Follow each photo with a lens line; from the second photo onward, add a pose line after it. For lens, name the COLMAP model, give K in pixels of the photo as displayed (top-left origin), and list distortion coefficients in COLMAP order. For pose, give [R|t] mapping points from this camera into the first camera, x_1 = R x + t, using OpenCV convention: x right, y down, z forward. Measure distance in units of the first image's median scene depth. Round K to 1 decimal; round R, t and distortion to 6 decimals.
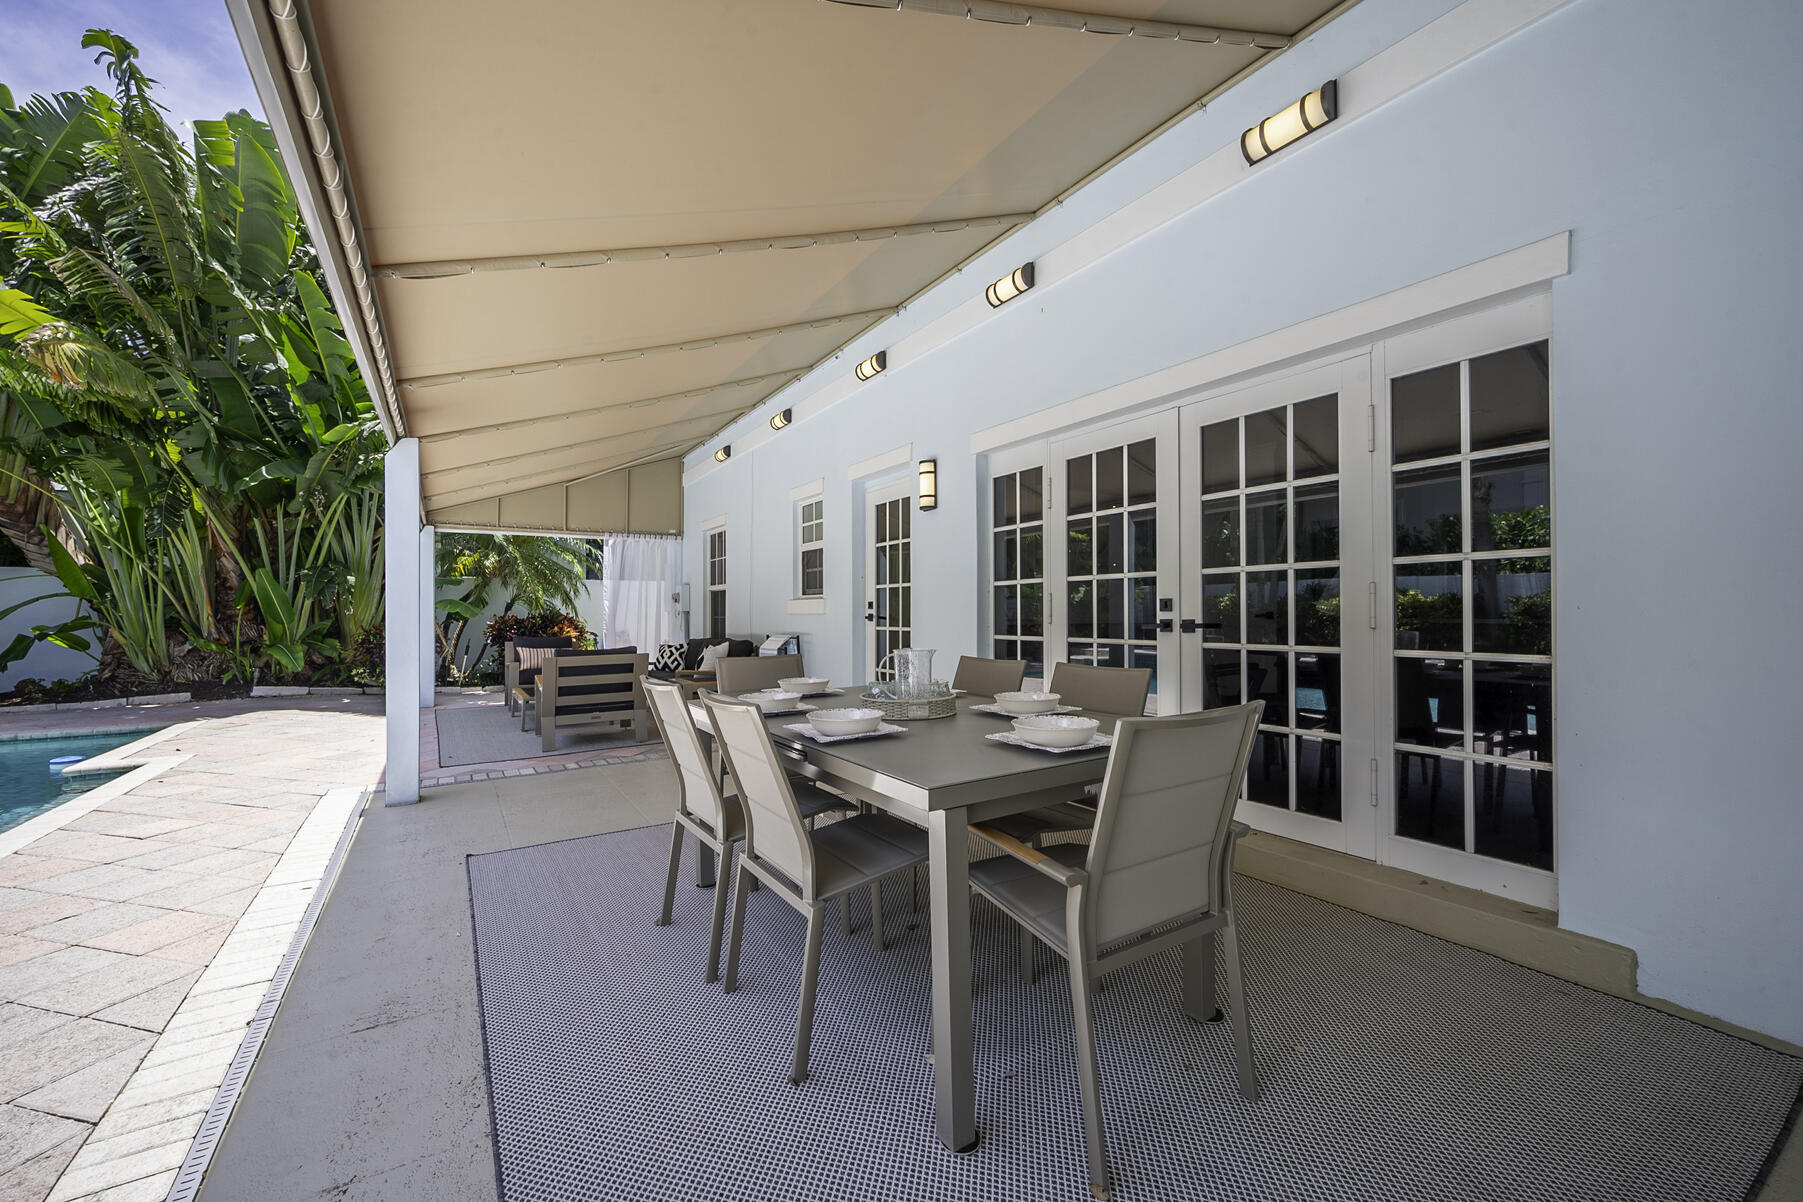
lens RADIAL K [[710.0, 0, 902.2], [0, 710.0, 610.3], [0, 0, 1]] dist [-0.001238, -0.000778]
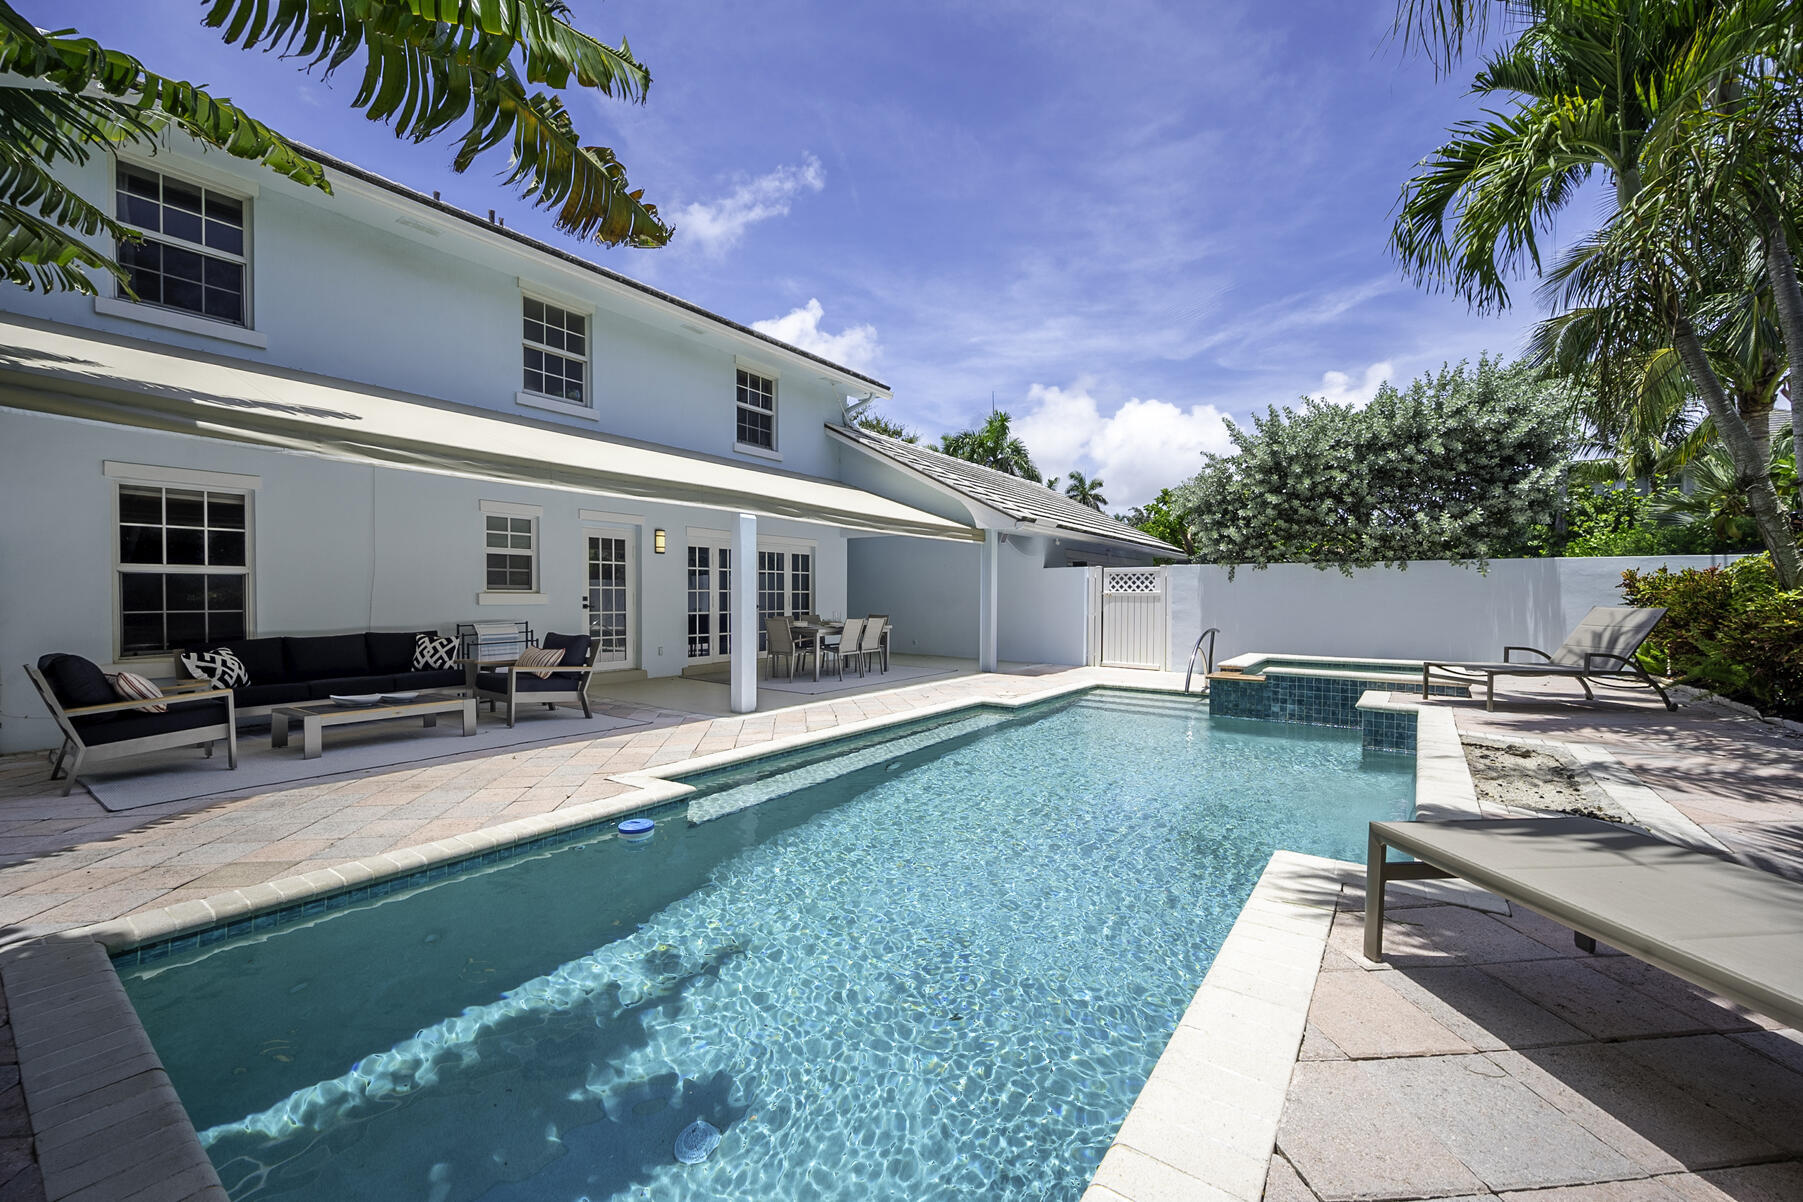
lens RADIAL K [[710.0, 0, 902.2], [0, 710.0, 610.3], [0, 0, 1]] dist [-0.001238, -0.000778]
pose [[-0.374502, -0.015098, 0.927103, -1.447097], [-0.003750, 0.999884, 0.014769, -0.006340], [-0.927219, 0.002055, -0.374515, 0.754774]]
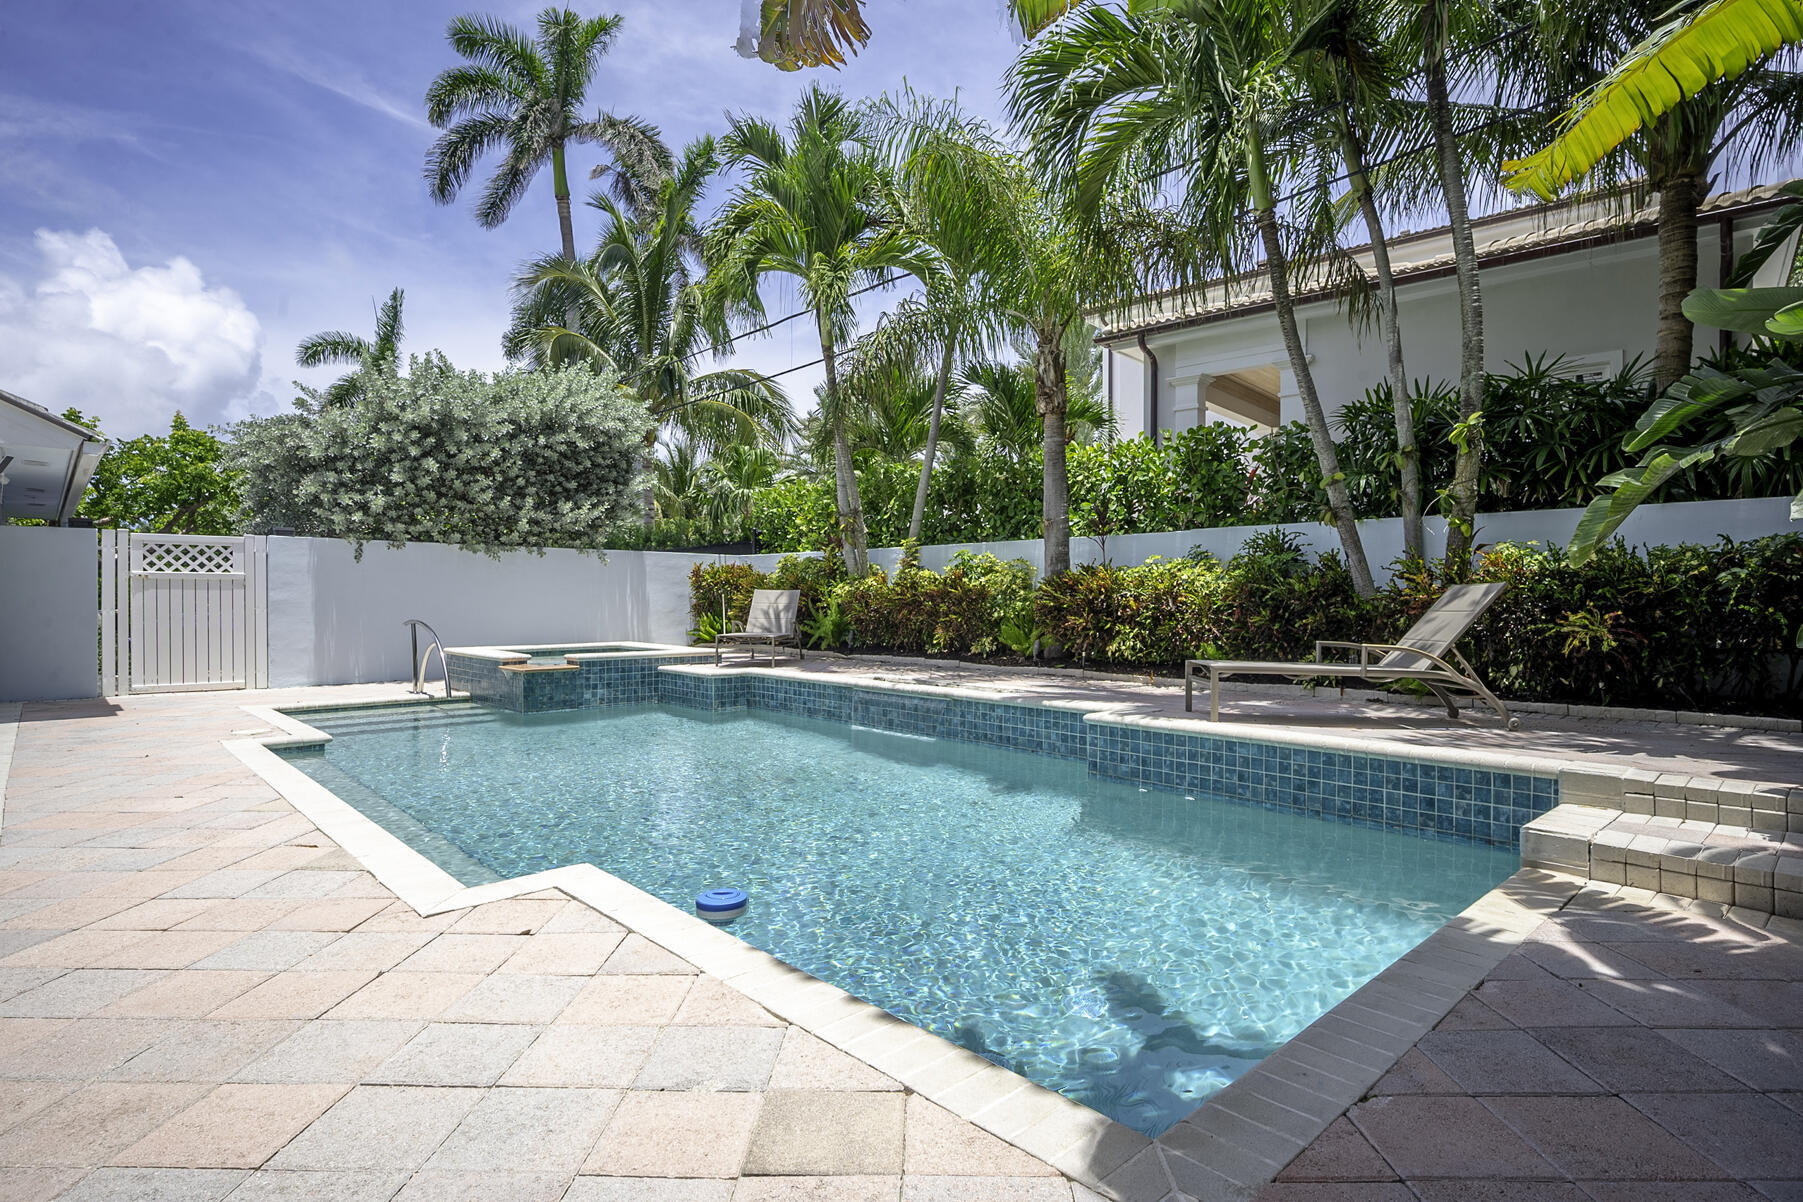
lens RADIAL K [[915.5, 0, 904.1], [0, 915.5, 611.8], [0, 0, 1]] dist [-0.004232, -0.000914]
pose [[-0.981599, 0.004964, -0.190889, -0.894216], [0.002407, 0.999904, 0.013626, 0.016076], [0.190938, 0.012916, -0.981517, 1.199727]]
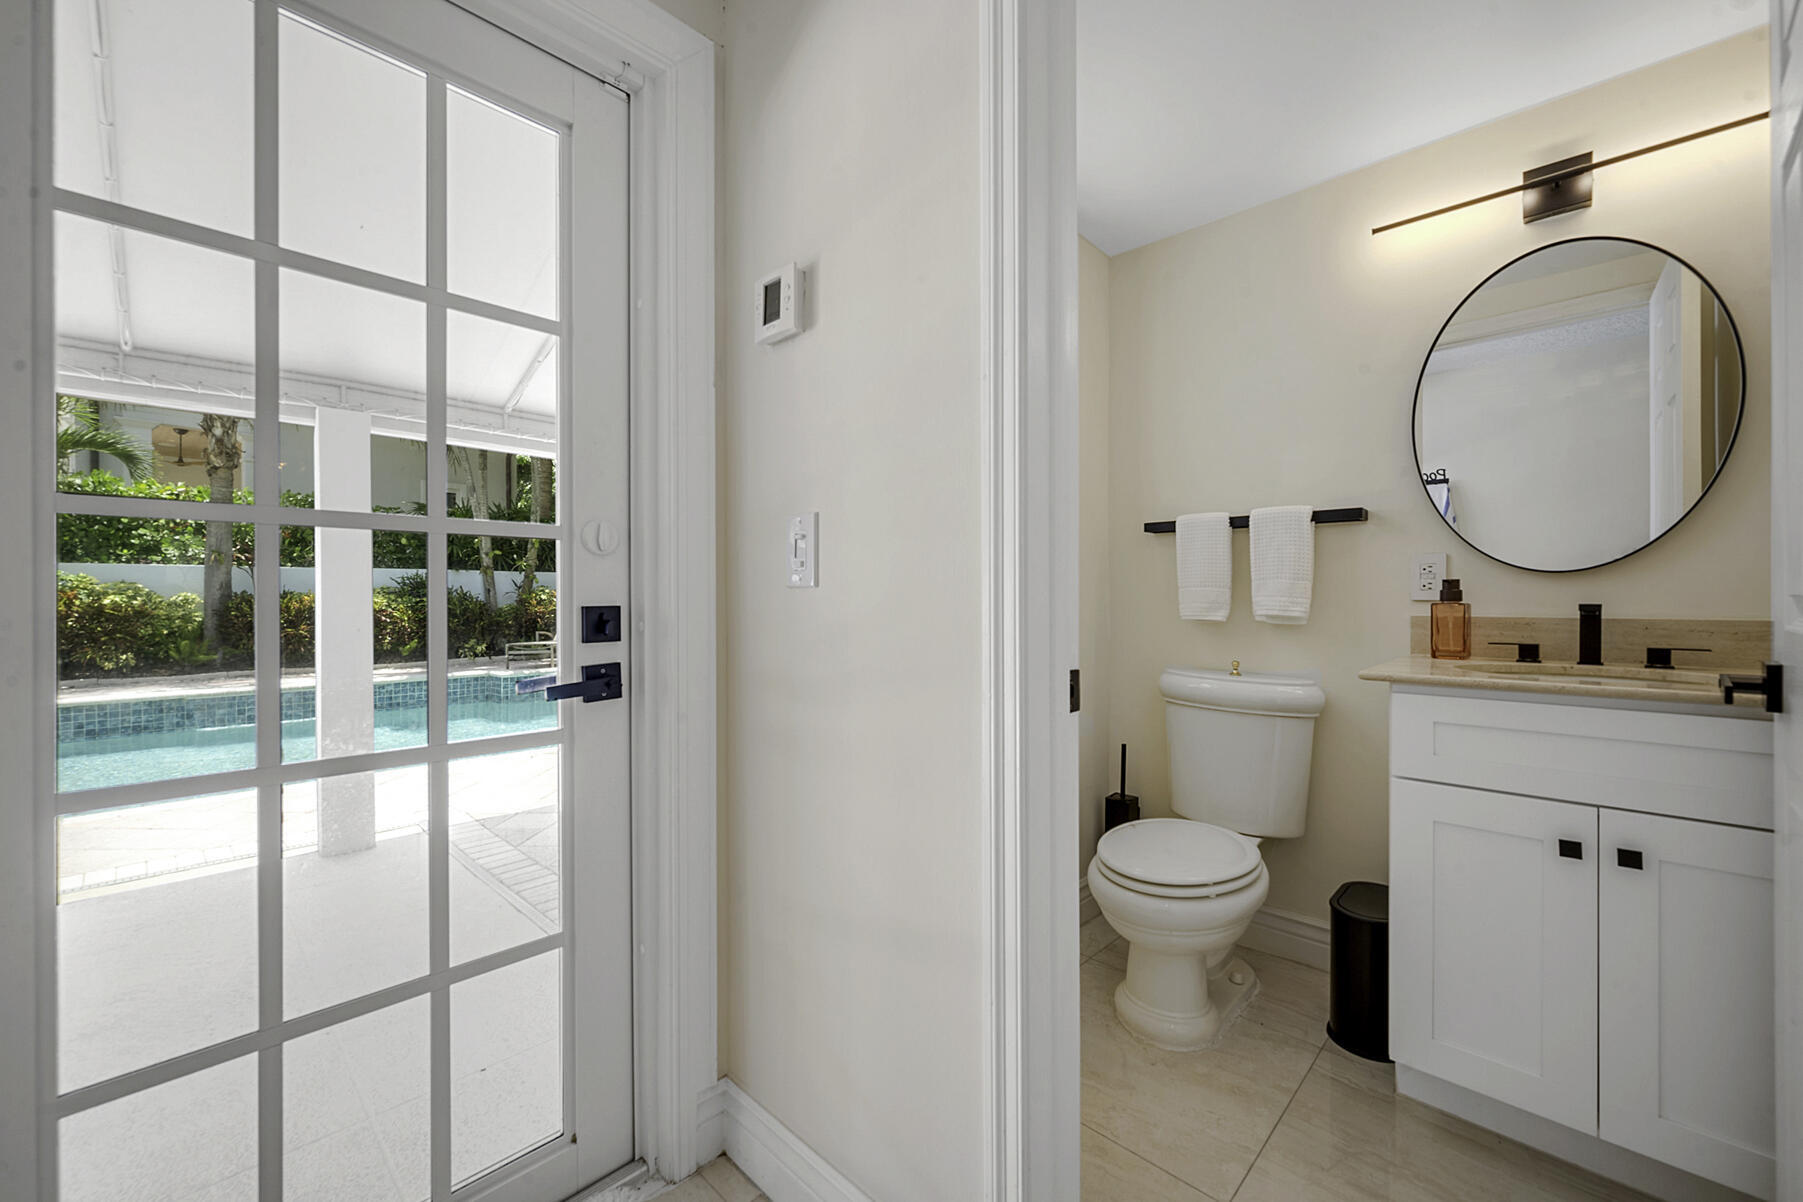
lens RADIAL K [[720.4, 0, 901.5], [0, 720.4, 601.0], [0, 0, 1]] dist [-0.001182, 0.000016]
pose [[0.235120, 0.006272, -0.971946, 0.162408], [0.007279, 0.999940, 0.008214, -0.013426], [0.971939, -0.009006, 0.235060, 0.834644]]
